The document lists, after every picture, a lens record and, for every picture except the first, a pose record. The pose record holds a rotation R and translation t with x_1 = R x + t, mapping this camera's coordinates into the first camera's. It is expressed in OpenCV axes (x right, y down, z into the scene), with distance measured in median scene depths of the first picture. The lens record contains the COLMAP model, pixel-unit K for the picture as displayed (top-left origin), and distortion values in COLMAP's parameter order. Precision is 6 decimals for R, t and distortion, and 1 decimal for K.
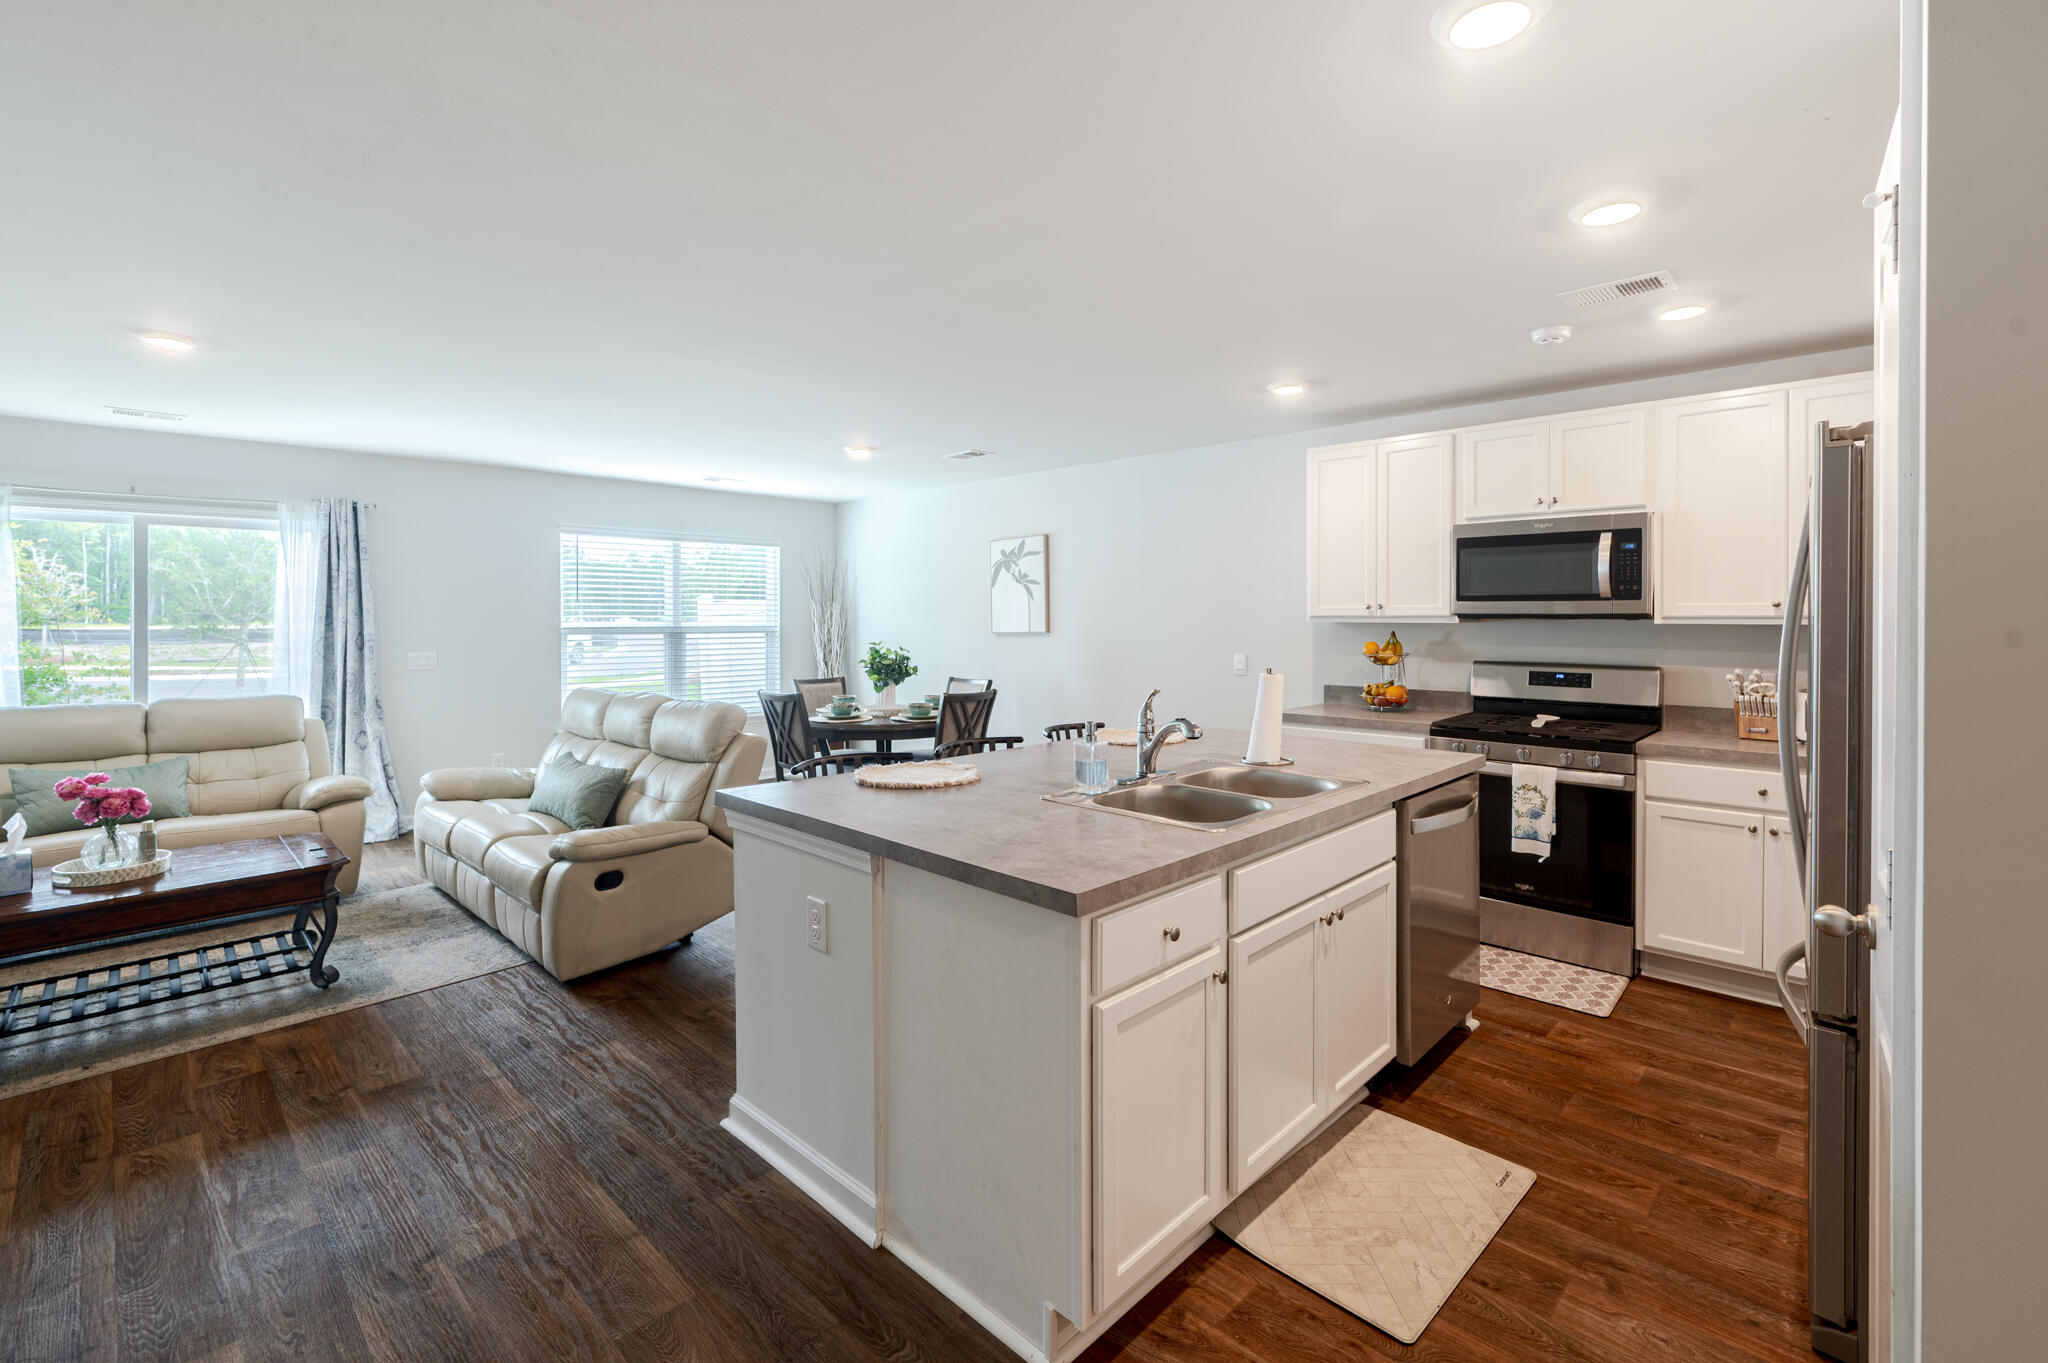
lens RADIAL K [[898.9, 0, 1014.4], [0, 898.9, 625.3], [0, 0, 1]] dist [0.000004, -0.000042]
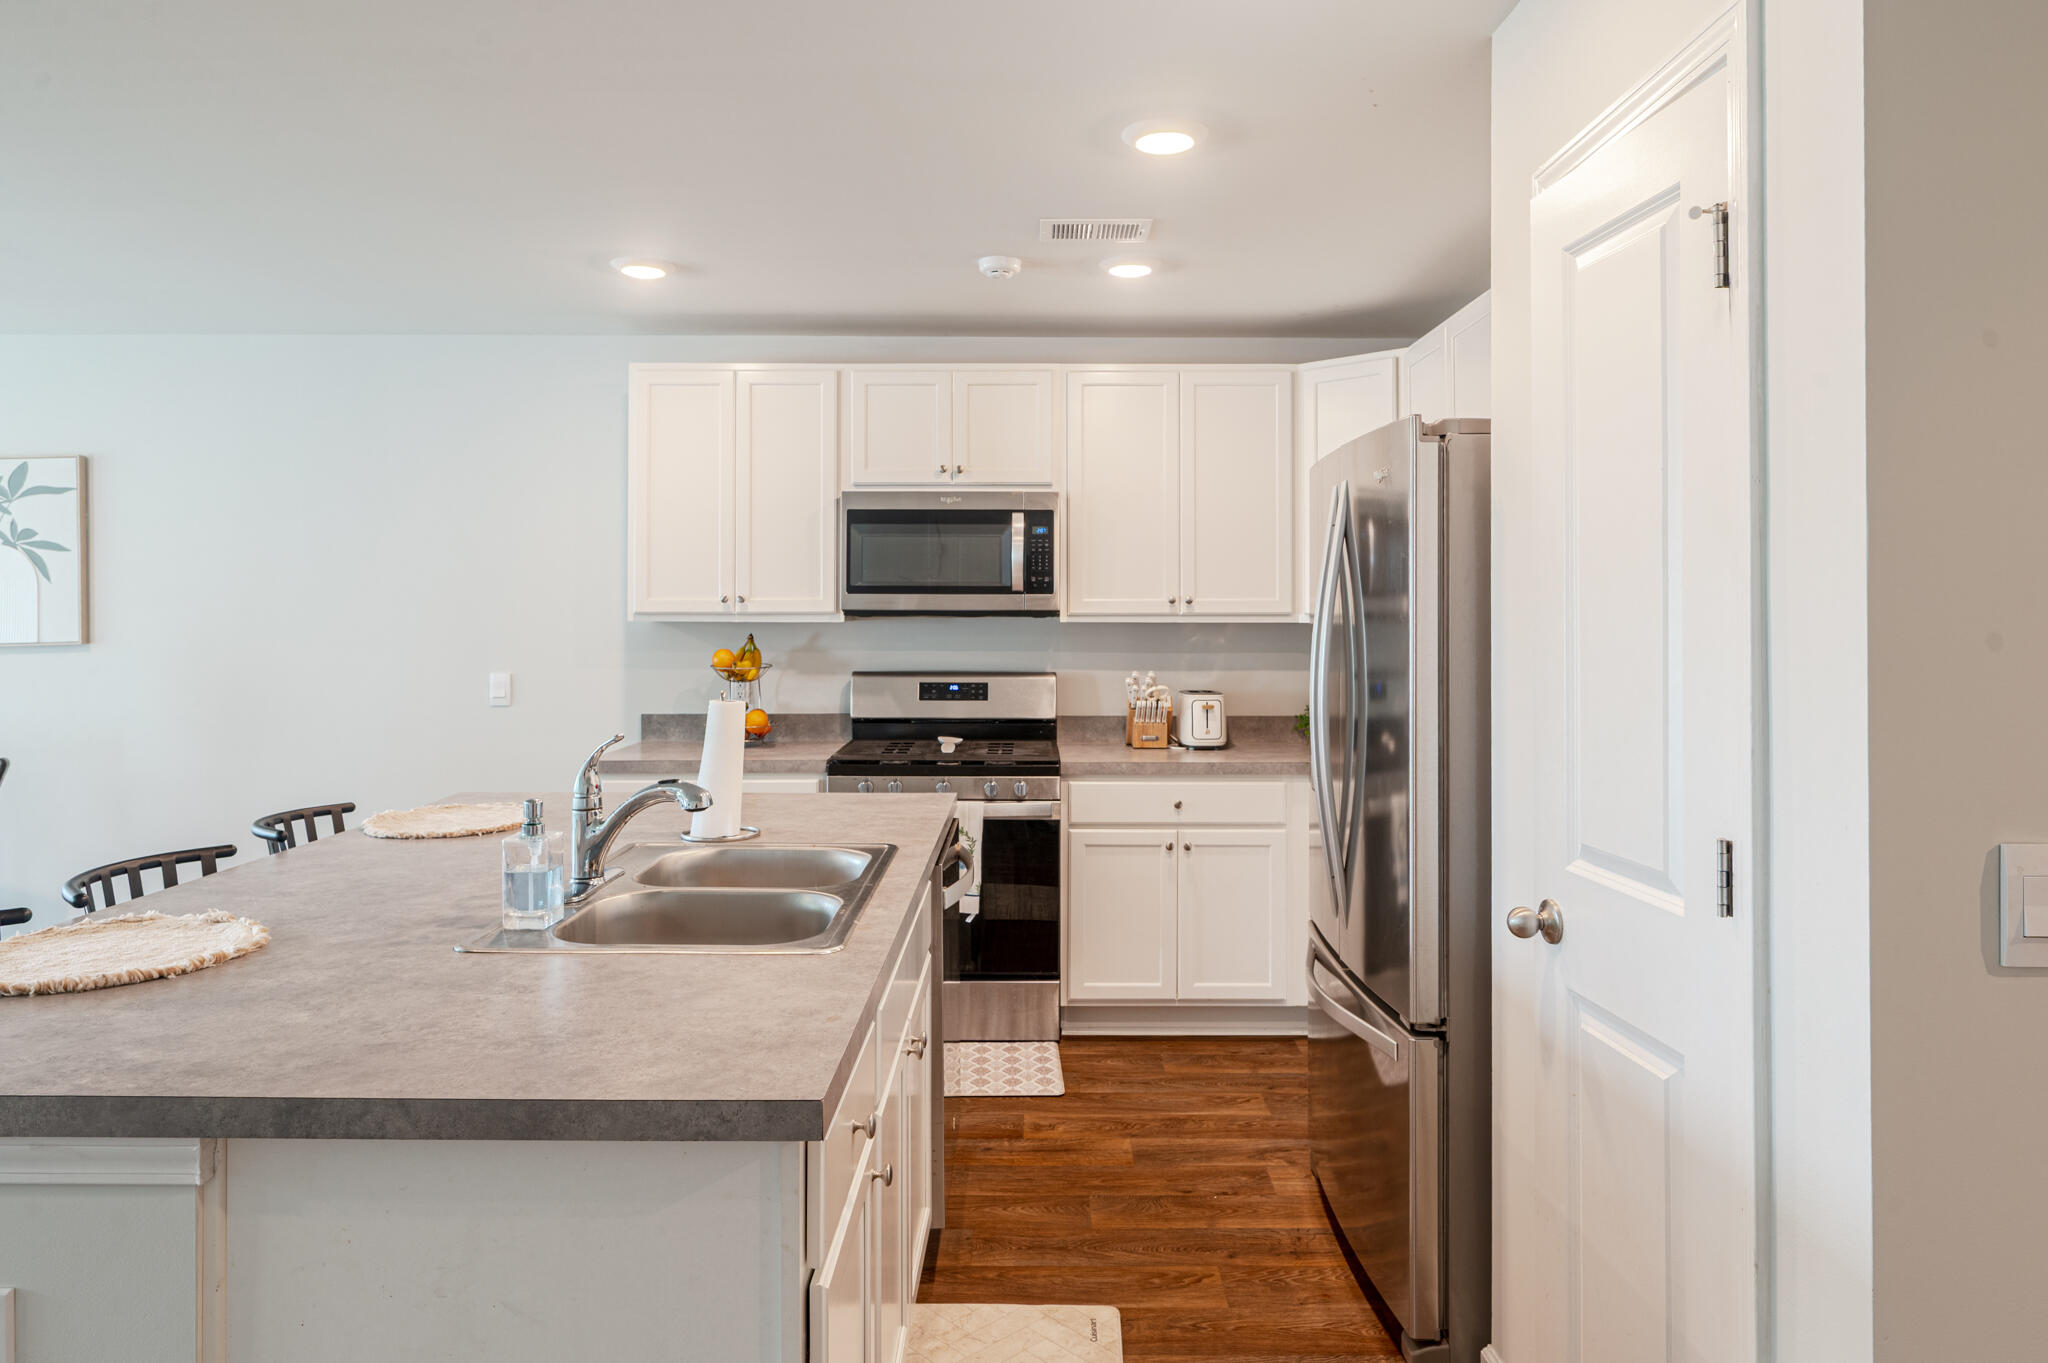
lens RADIAL K [[1295.5, 0, 1035.8], [0, 1295.5, 604.7], [0, 0, 1]] dist [-0.001473, 0.001162]
pose [[0.714155, 0.005552, 0.699966, -0.179119], [0.005860, 0.999886, -0.013909, -0.001220], [-0.699963, 0.014035, 0.714041, 0.136274]]
